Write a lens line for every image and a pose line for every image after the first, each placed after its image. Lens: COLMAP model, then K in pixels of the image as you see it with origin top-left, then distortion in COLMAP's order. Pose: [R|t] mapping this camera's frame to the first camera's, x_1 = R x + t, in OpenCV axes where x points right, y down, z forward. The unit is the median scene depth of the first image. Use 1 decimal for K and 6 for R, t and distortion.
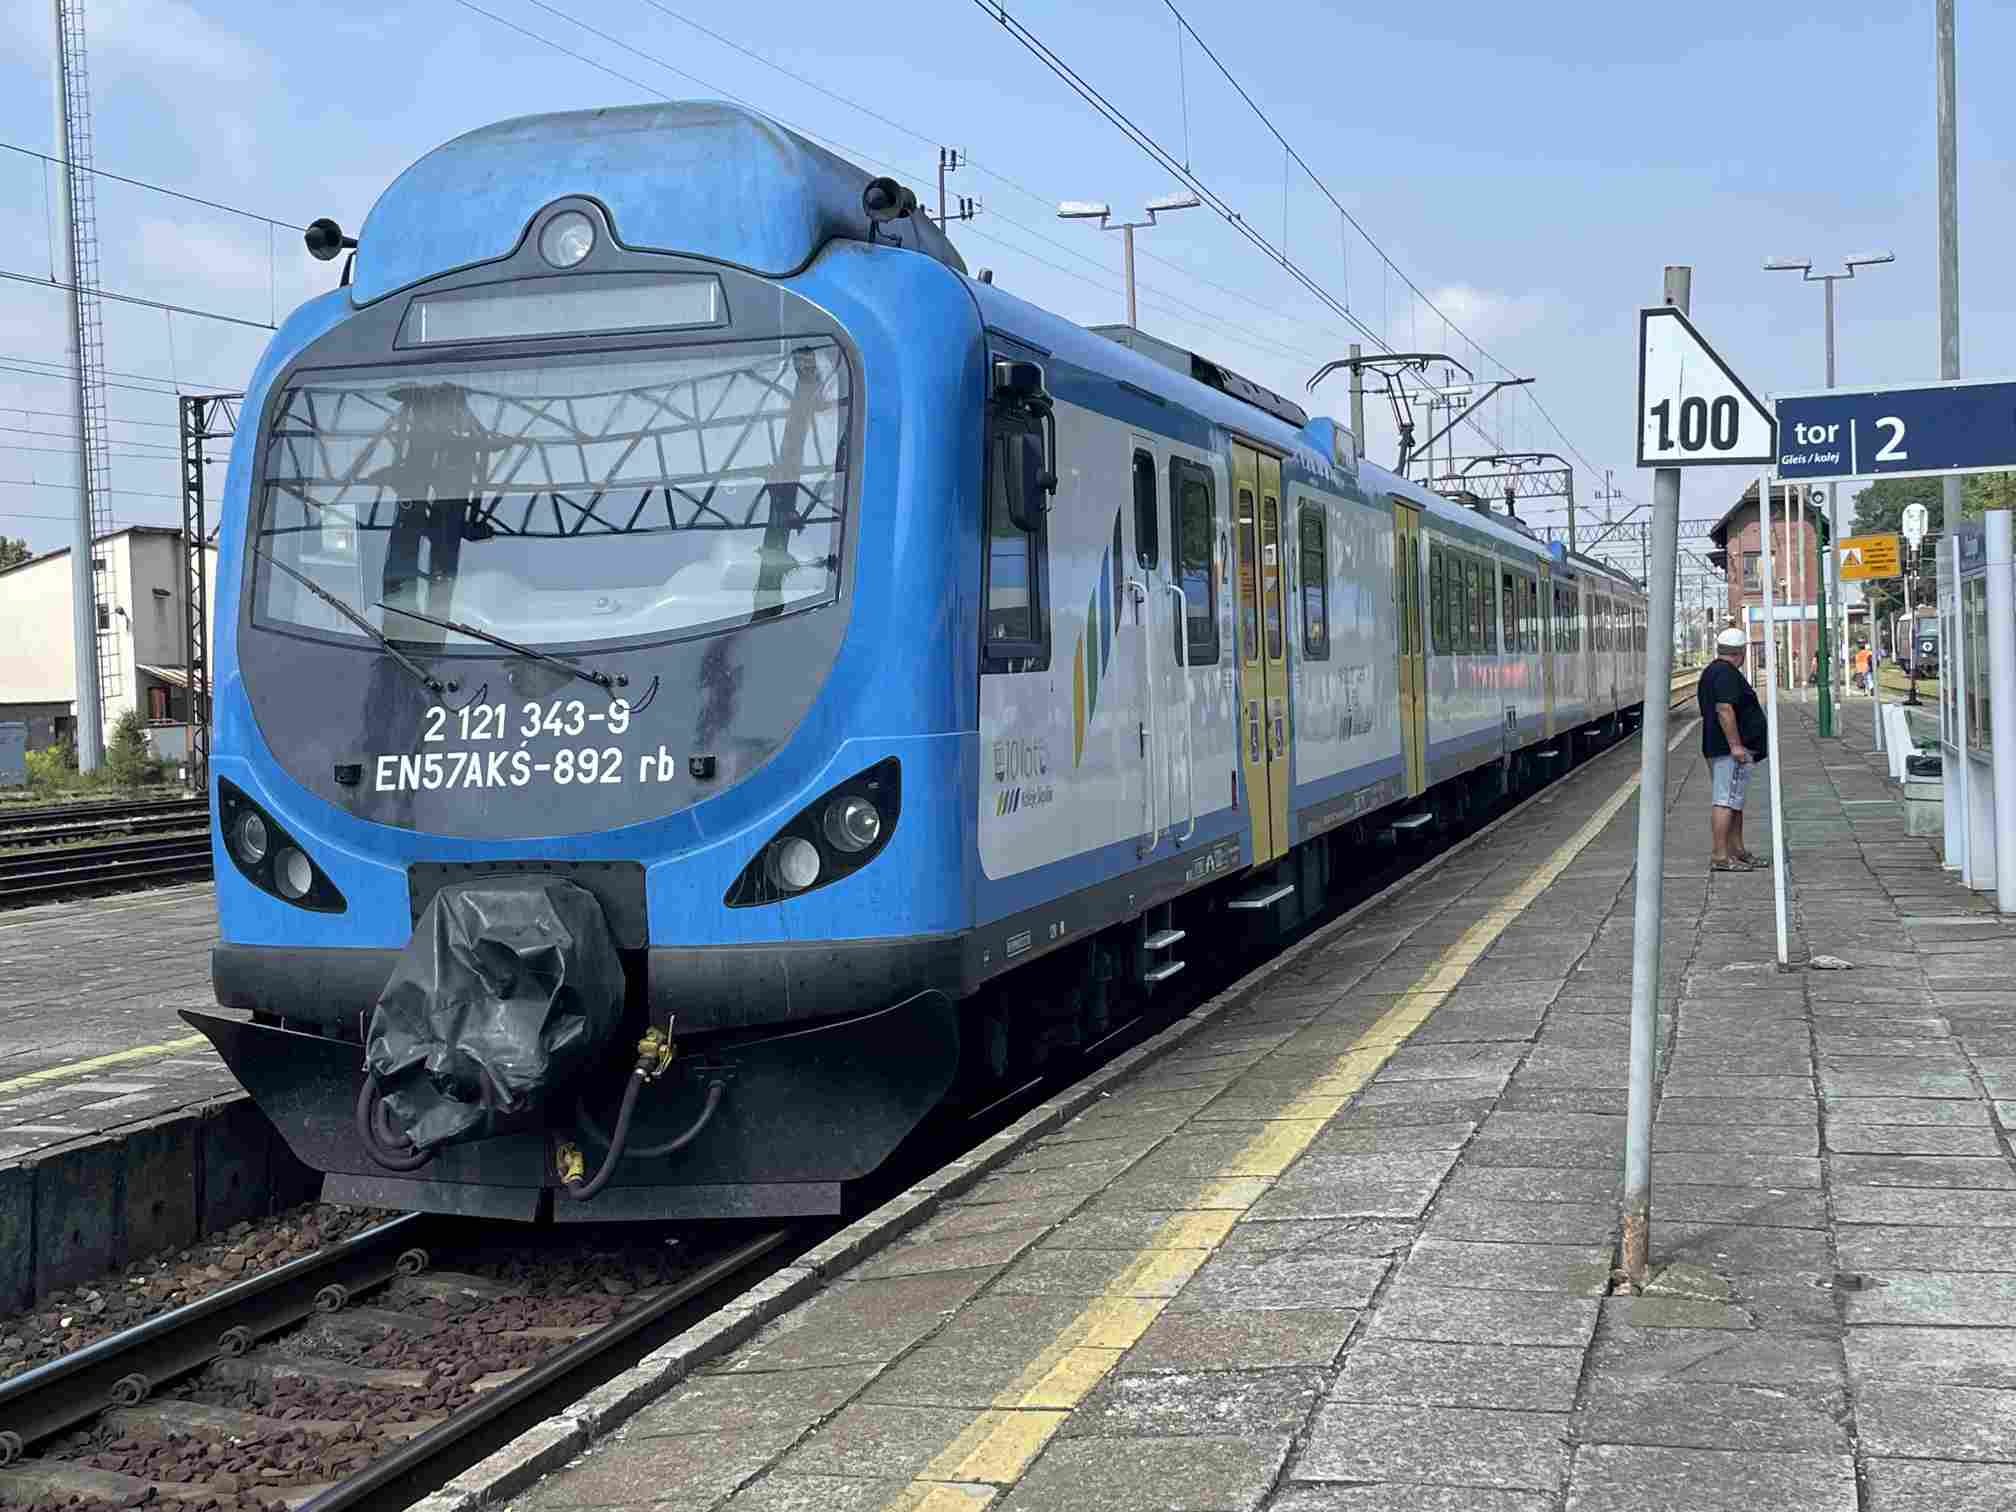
lens RADIAL K [[2656.0, 0, 1014.0], [0, 2656.0, 749.4], [0, 0, 1]] dist [0.082814, 0.000000]
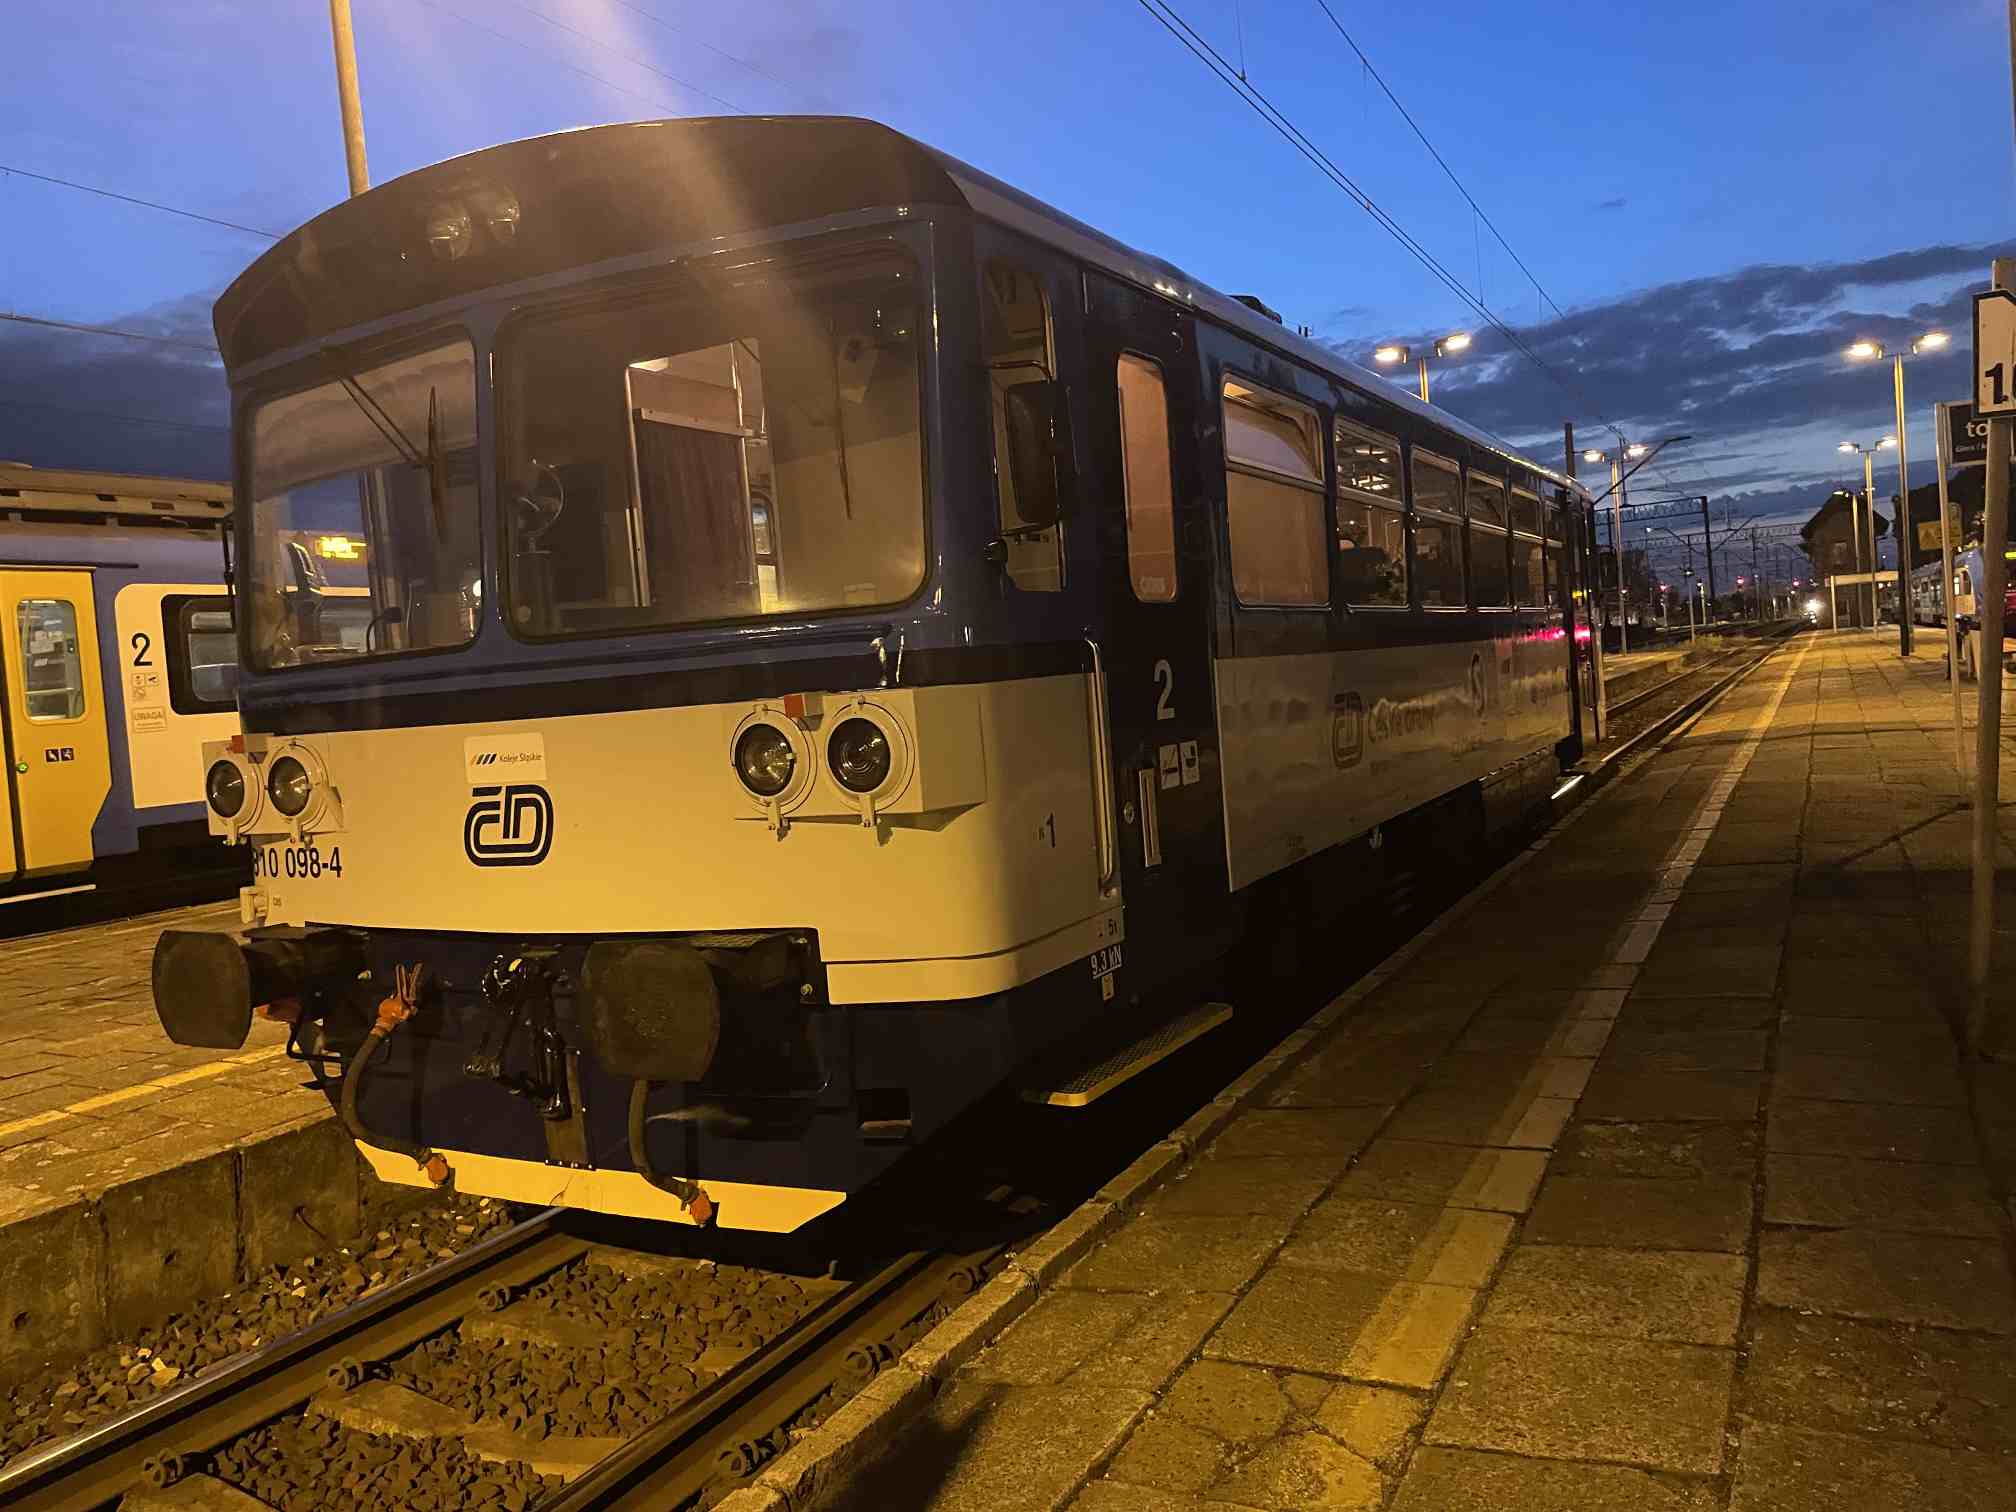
lens RADIAL K [[1514.9, 0, 1003.9], [0, 1514.9, 752.2], [0, 0, 1]] dist [0.038654, 0.000292]
pose [[0.975246, -0.031956, -0.218802, -0.070564], [0.040176, 0.998640, 0.033221, 0.011396], [0.217443, -0.041189, 0.975204, 0.197055]]
